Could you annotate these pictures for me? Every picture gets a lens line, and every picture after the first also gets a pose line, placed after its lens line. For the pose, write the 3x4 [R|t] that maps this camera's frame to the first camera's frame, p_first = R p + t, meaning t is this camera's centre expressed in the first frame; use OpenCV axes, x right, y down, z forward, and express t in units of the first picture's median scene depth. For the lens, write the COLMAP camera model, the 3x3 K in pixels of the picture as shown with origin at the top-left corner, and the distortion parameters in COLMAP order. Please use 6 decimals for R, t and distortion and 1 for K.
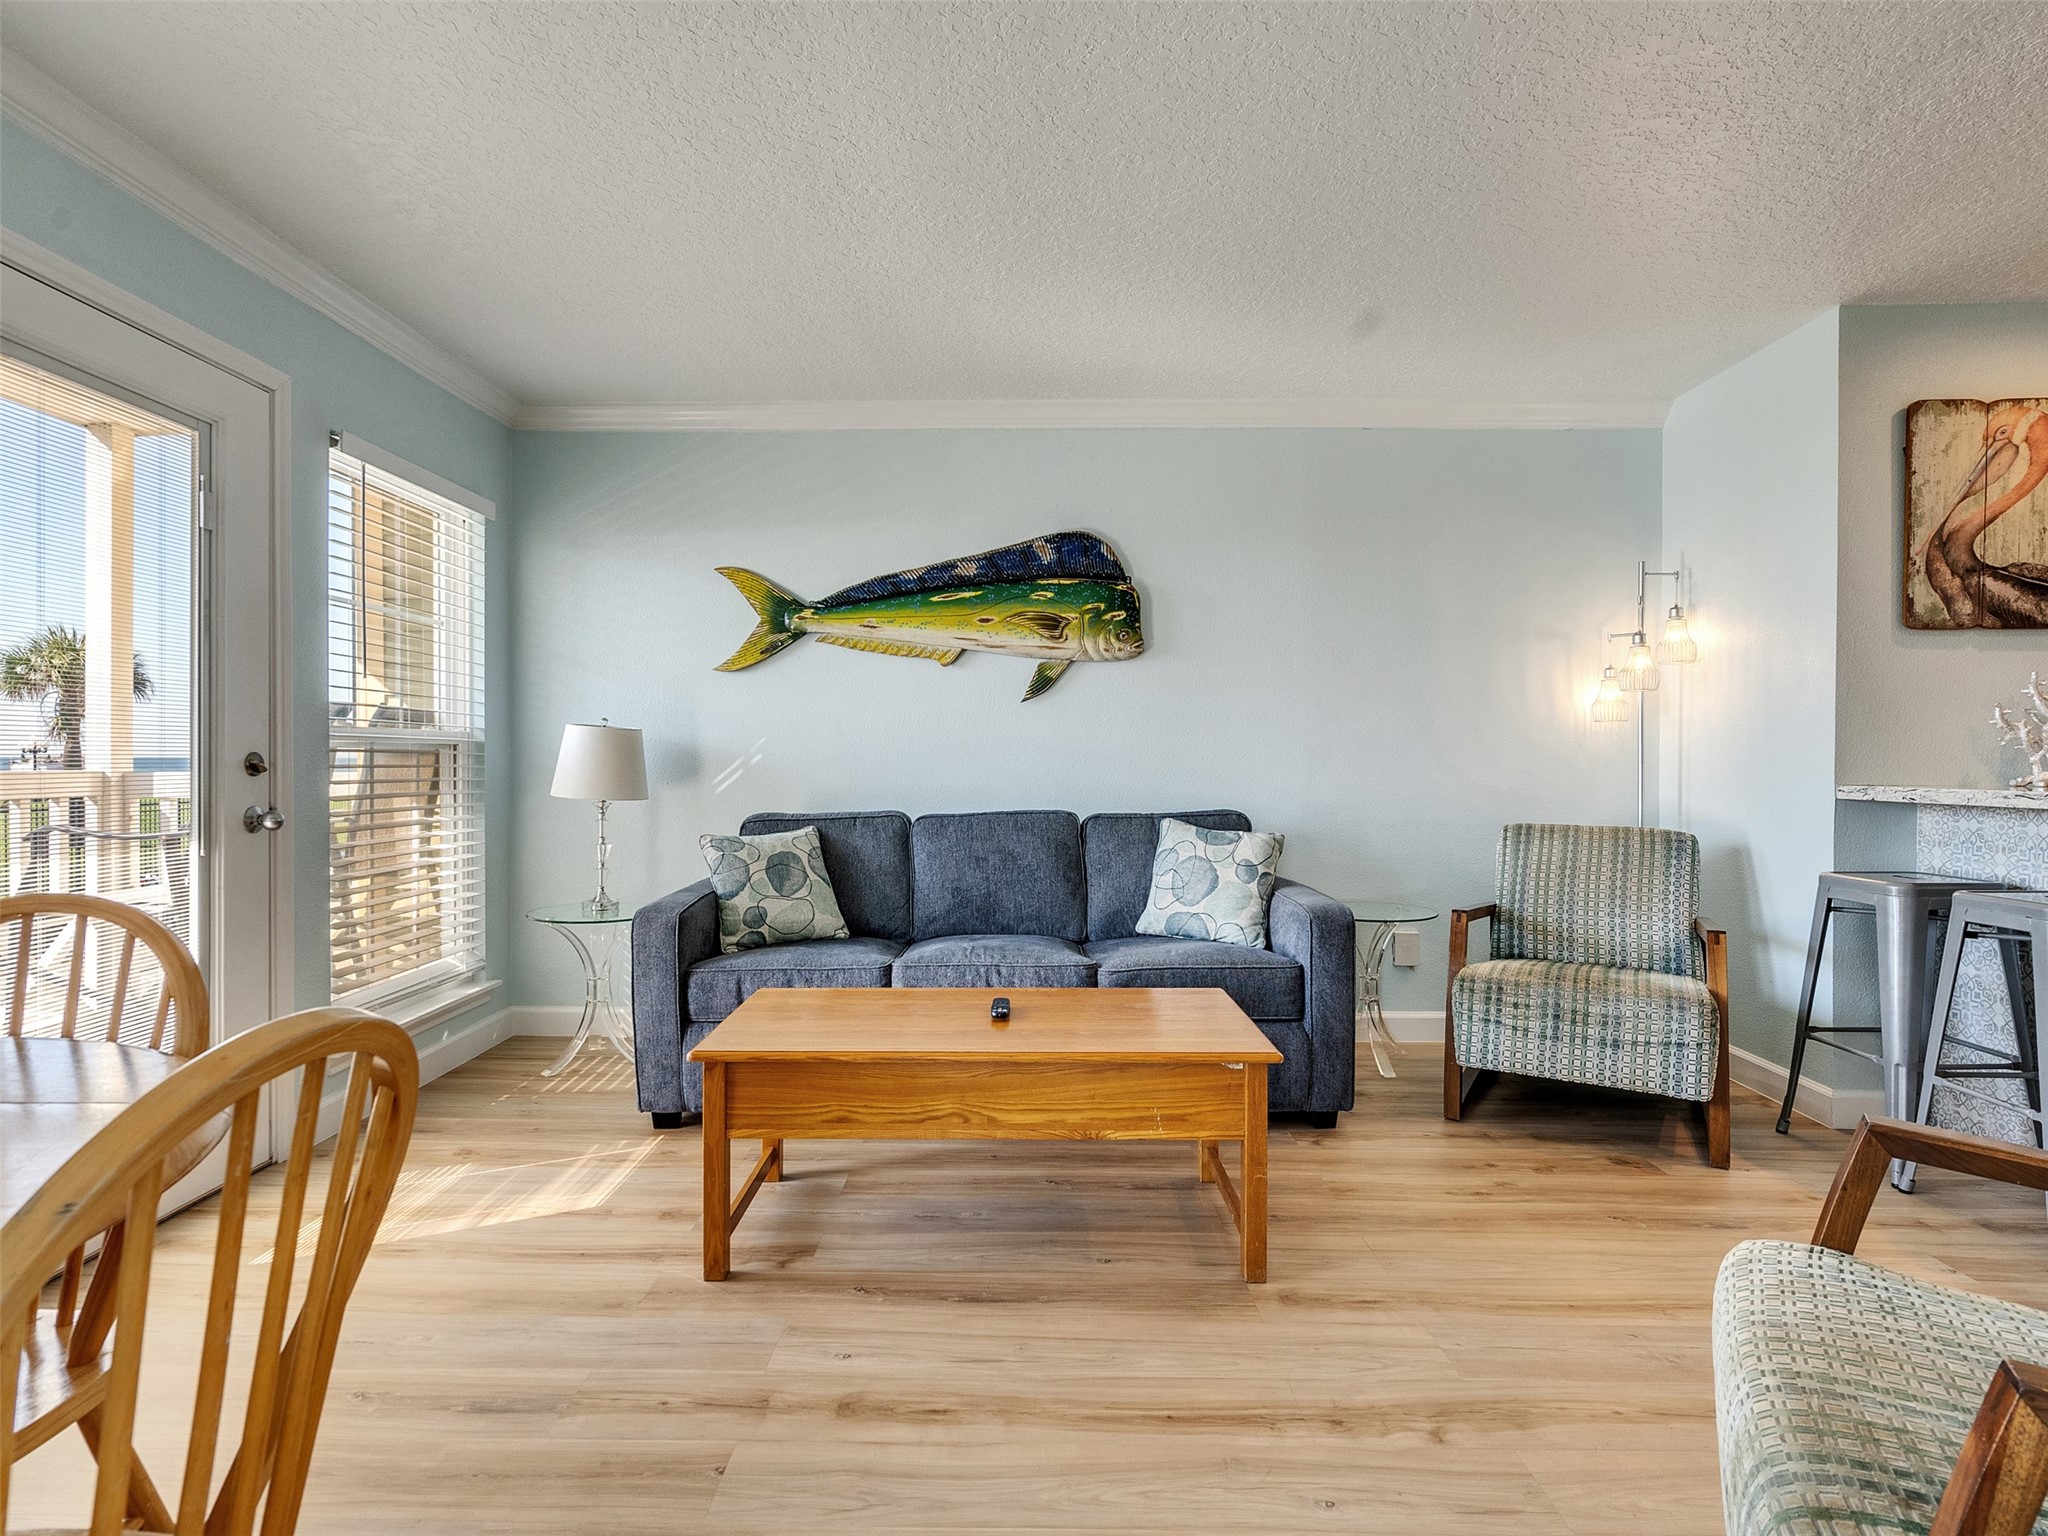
lens RADIAL K [[1045.2, 0, 982.9], [0, 1045.2, 762.1], [0, 0, 1]] dist [-0.016241, 0.006349]
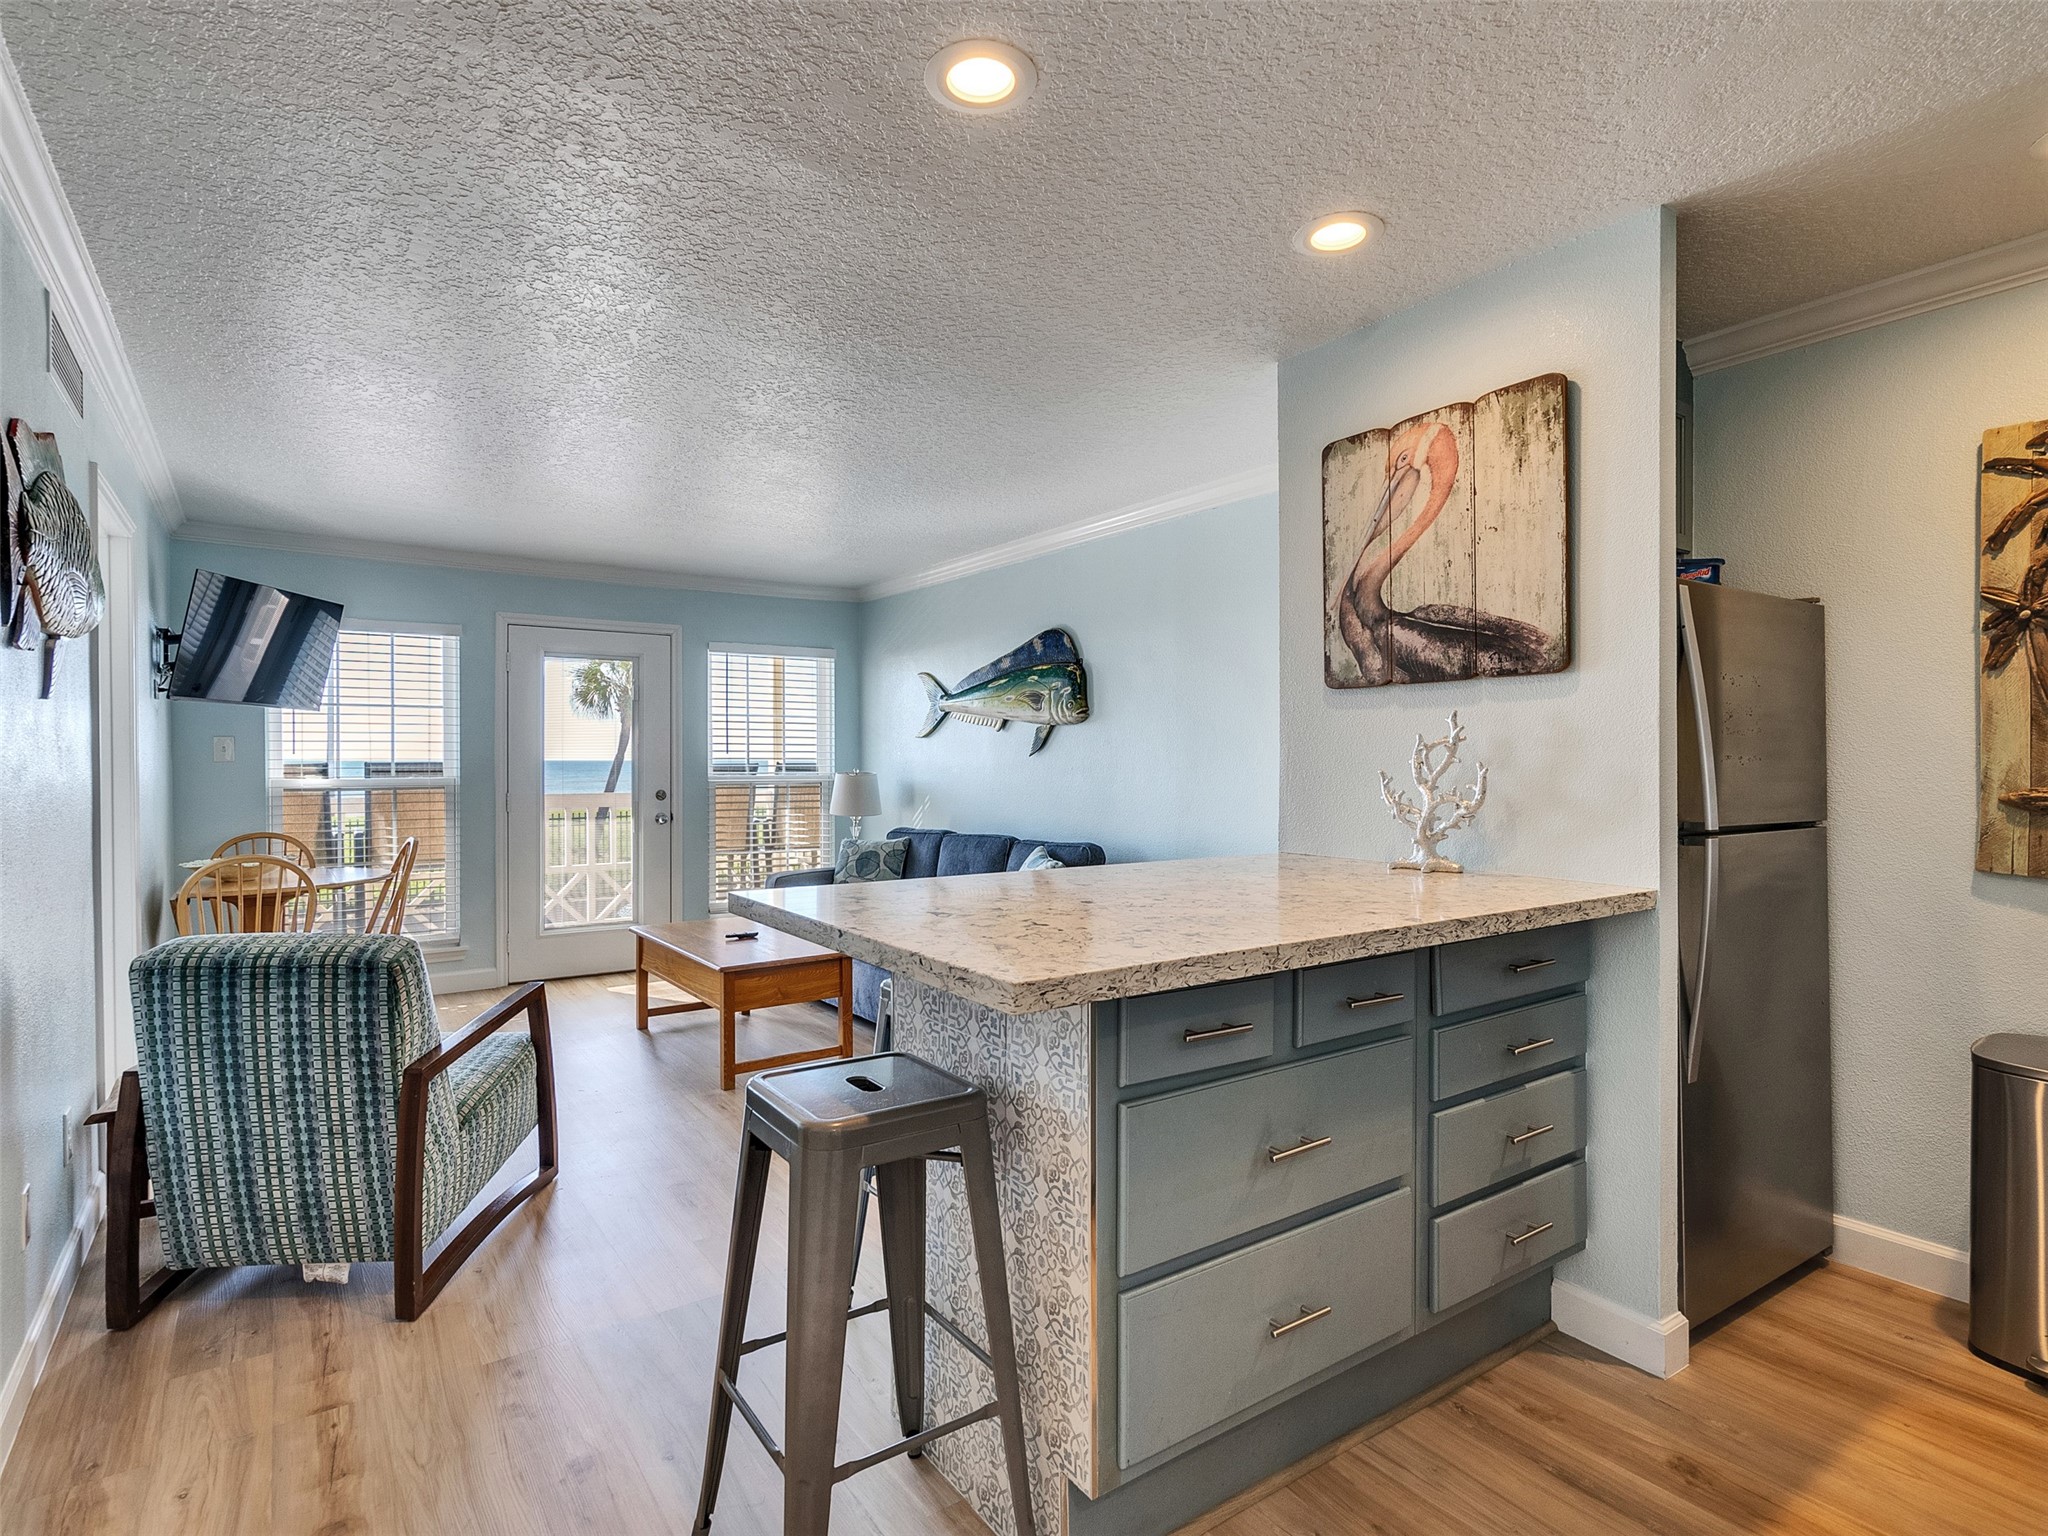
lens RADIAL K [[1045.2, 0, 1024.1], [0, 1045.2, 764.4], [0, 0, 1]] dist [-0.016241, 0.006349]
pose [[0.595891, 0.001148, -0.803065, 1.491778], [0.000302, 0.999999, 0.001654, -0.062996], [0.803066, -0.001227, 0.595889, 0.221150]]
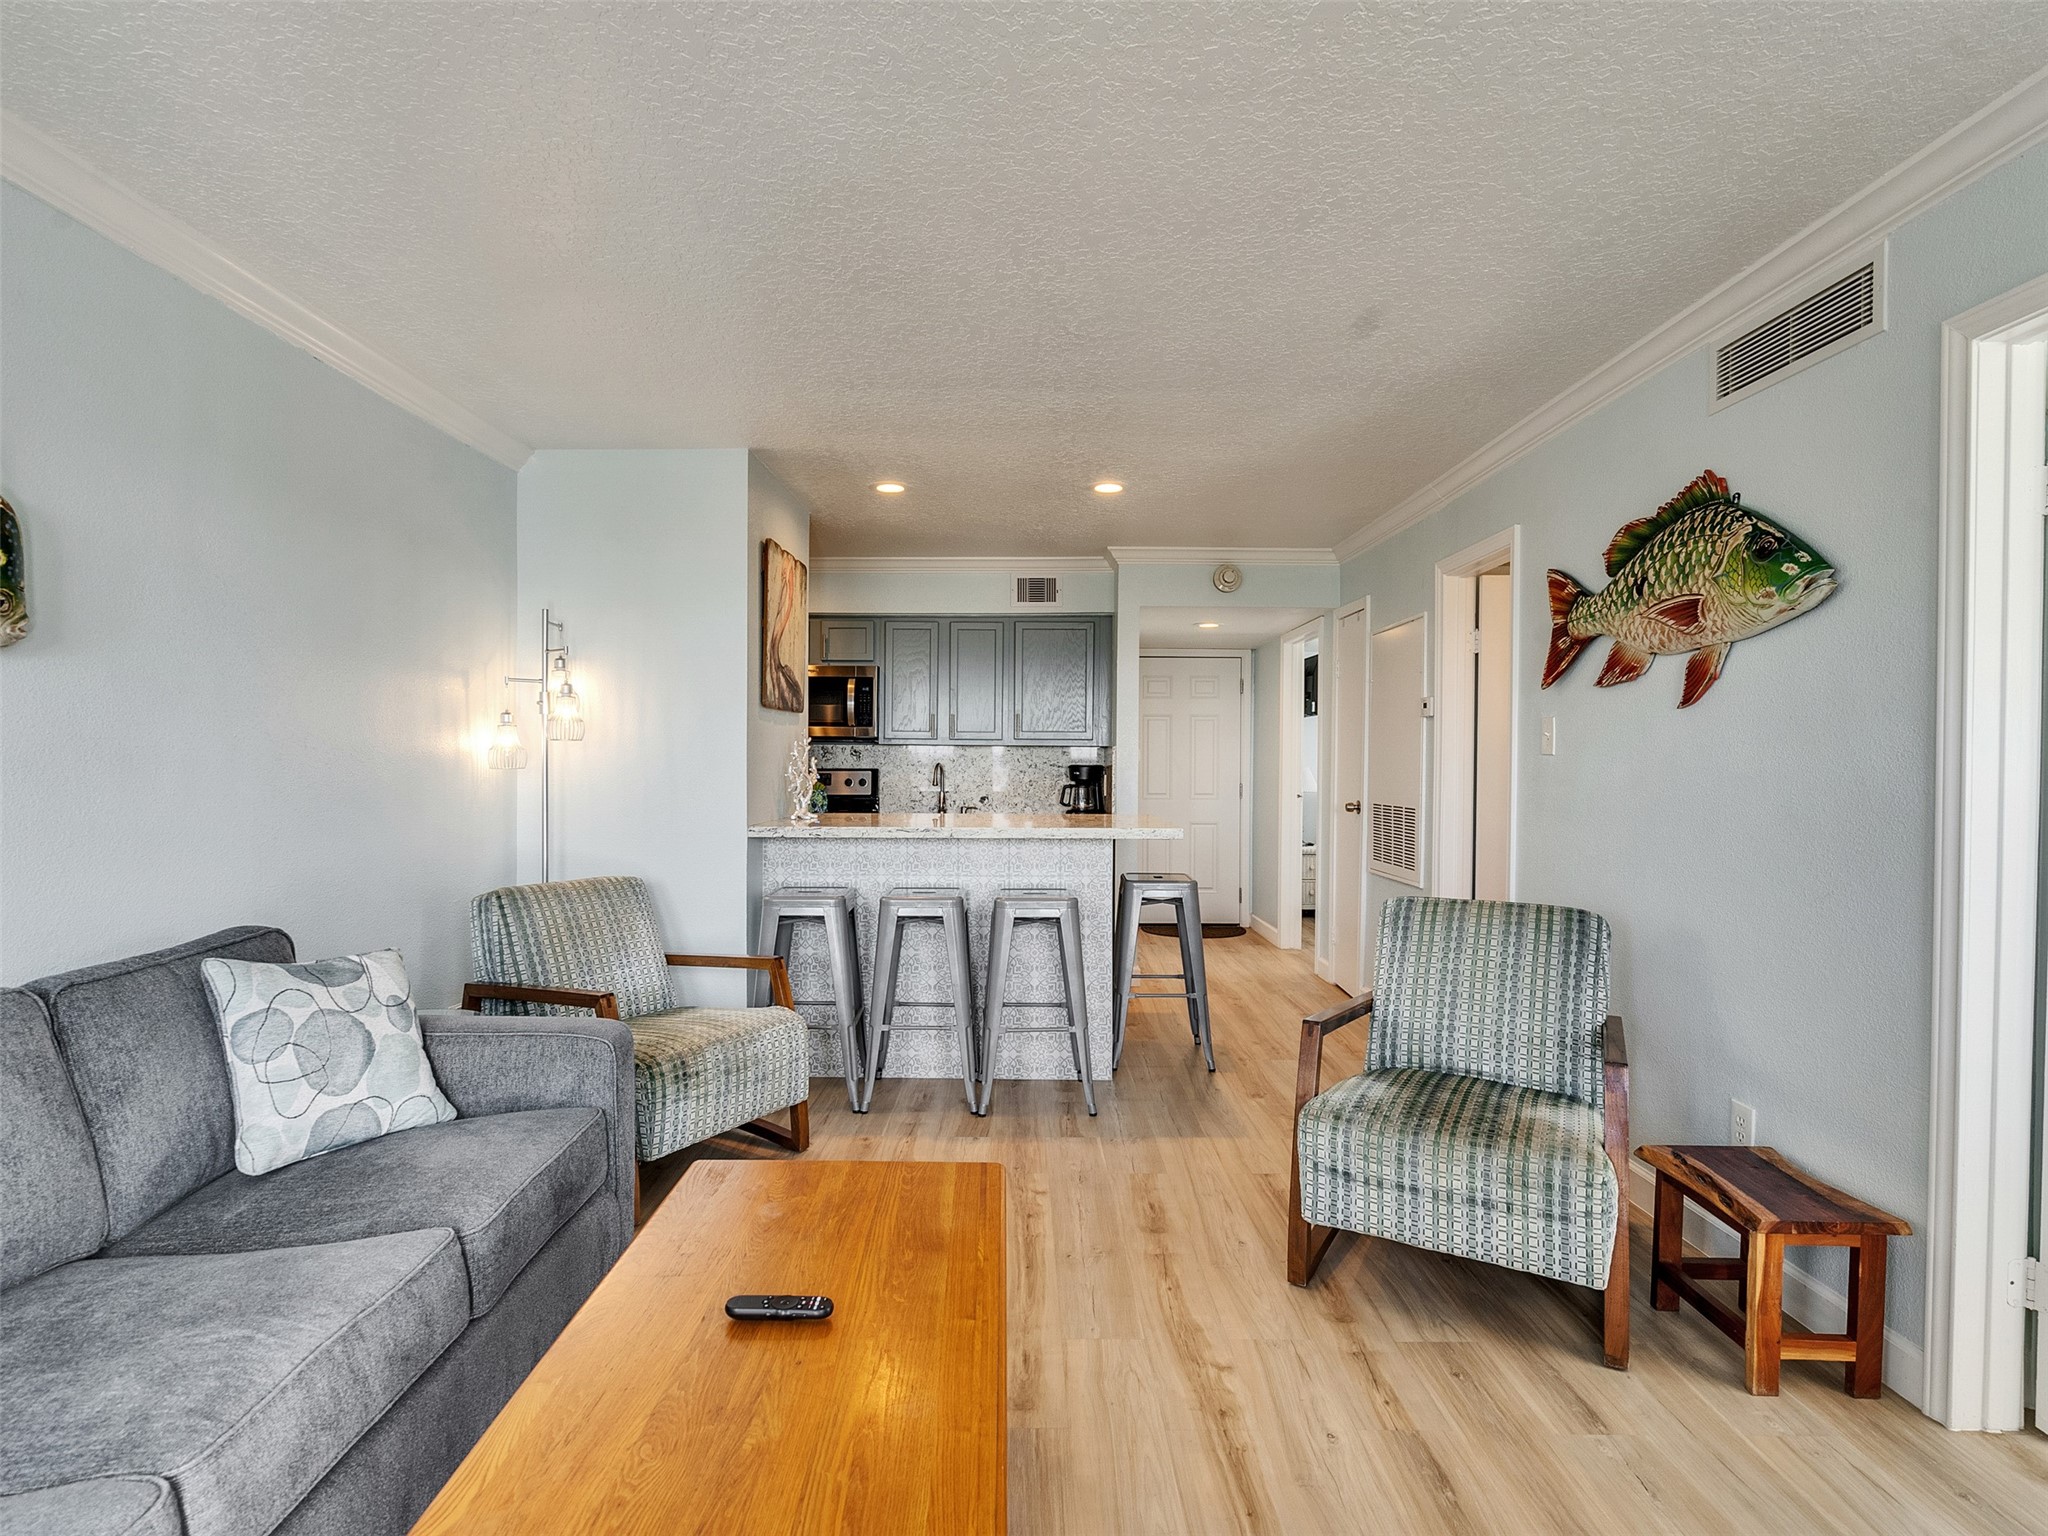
lens RADIAL K [[1045.2, 0, 1016.5], [0, 1045.2, 768.9], [0, 0, 1]] dist [-0.016241, 0.006349]
pose [[-0.029291, -0.012760, 0.999489, -0.468932], [0.000899, 0.999918, 0.012791, -0.065317], [-0.999571, 0.001273, -0.029277, 0.719181]]
